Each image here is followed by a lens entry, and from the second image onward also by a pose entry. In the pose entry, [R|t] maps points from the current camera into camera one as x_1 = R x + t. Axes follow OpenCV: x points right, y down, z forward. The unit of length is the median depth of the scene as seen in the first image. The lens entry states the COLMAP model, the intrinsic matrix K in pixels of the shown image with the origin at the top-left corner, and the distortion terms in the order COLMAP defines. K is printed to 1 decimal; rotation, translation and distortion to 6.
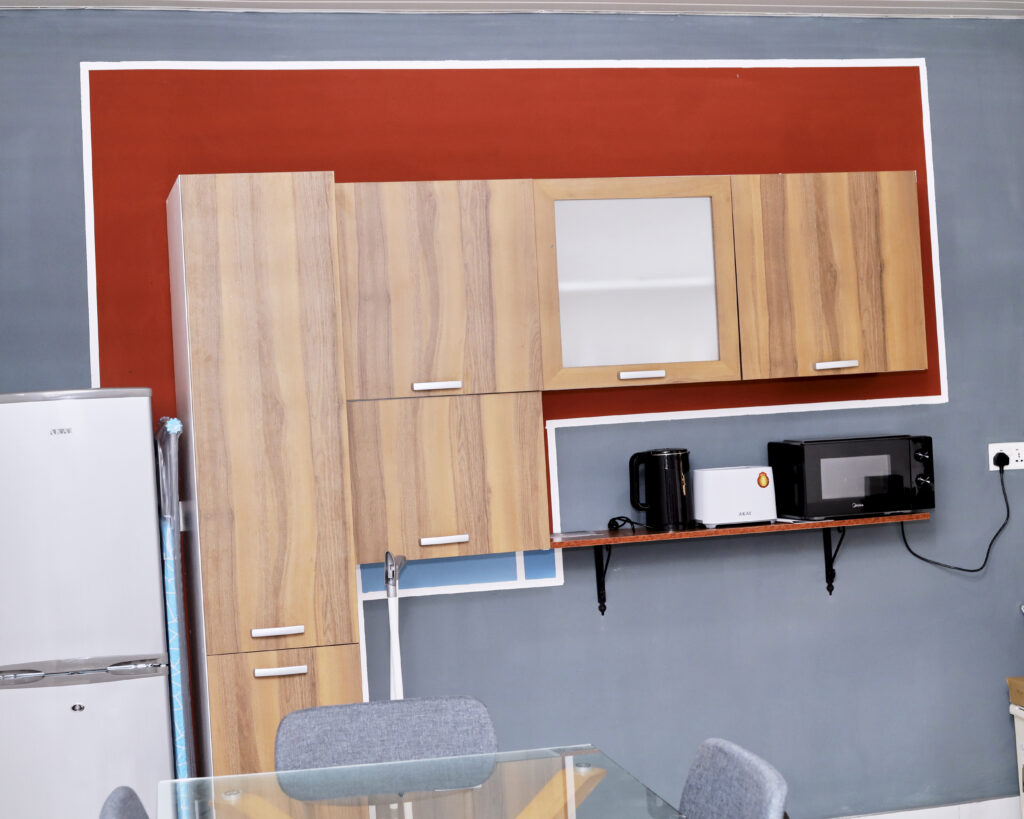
lens RADIAL K [[1784.6, 0, 512.0], [0, 1784.6, 409.5], [0, 0, 1]] dist [-0.078216, -0.155243]
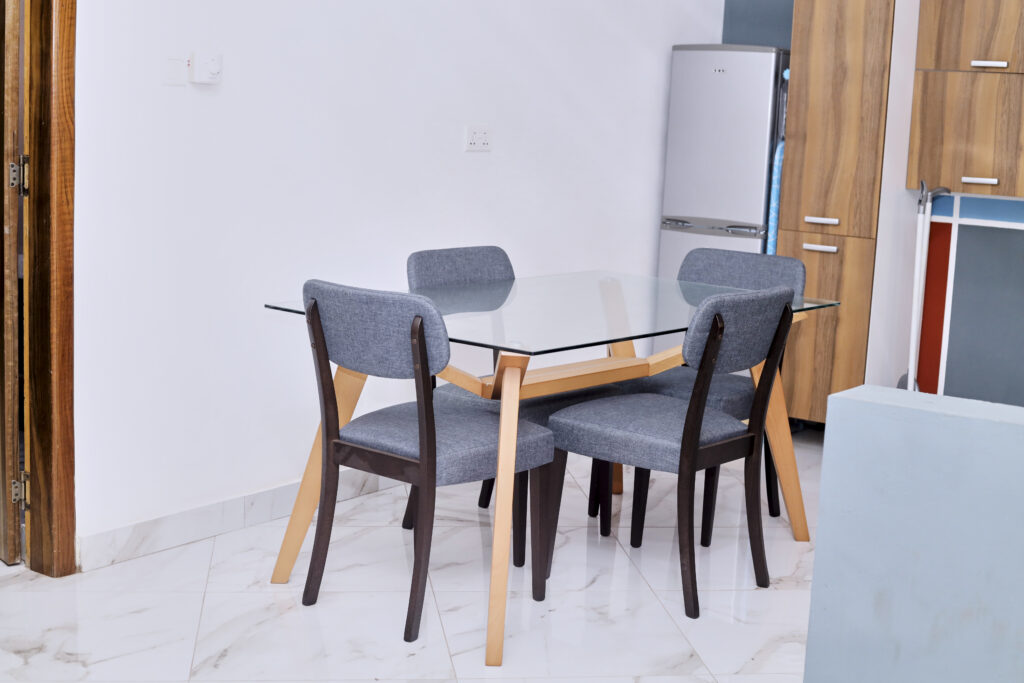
lens RADIAL K [[1484.0, 0, 512.0], [0, 1484.0, 341.5], [0, 0, 1]] dist [-0.102846, -0.039144]
pose [[0.628734, 0.202683, -0.750742, 0.559716], [-0.084760, 0.977545, 0.192929, 0.008371], [0.772988, -0.057668, 0.631795, 0.028548]]
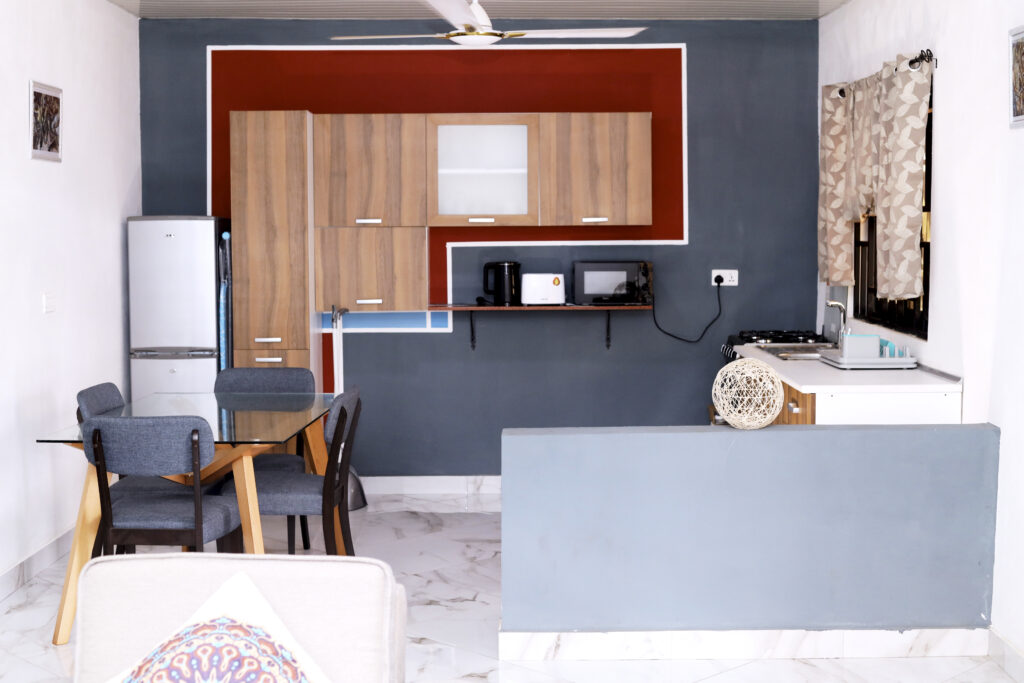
lens RADIAL K [[1484.0, 0, 512.0], [0, 1484.0, 341.5], [0, 0, 1]] dist [-0.102846, -0.039144]
pose [[0.969641, 0.066331, -0.235364, 0.465811], [-0.048418, 0.995530, 0.081093, -0.020250], [0.239690, -0.067235, 0.968518, -0.489054]]
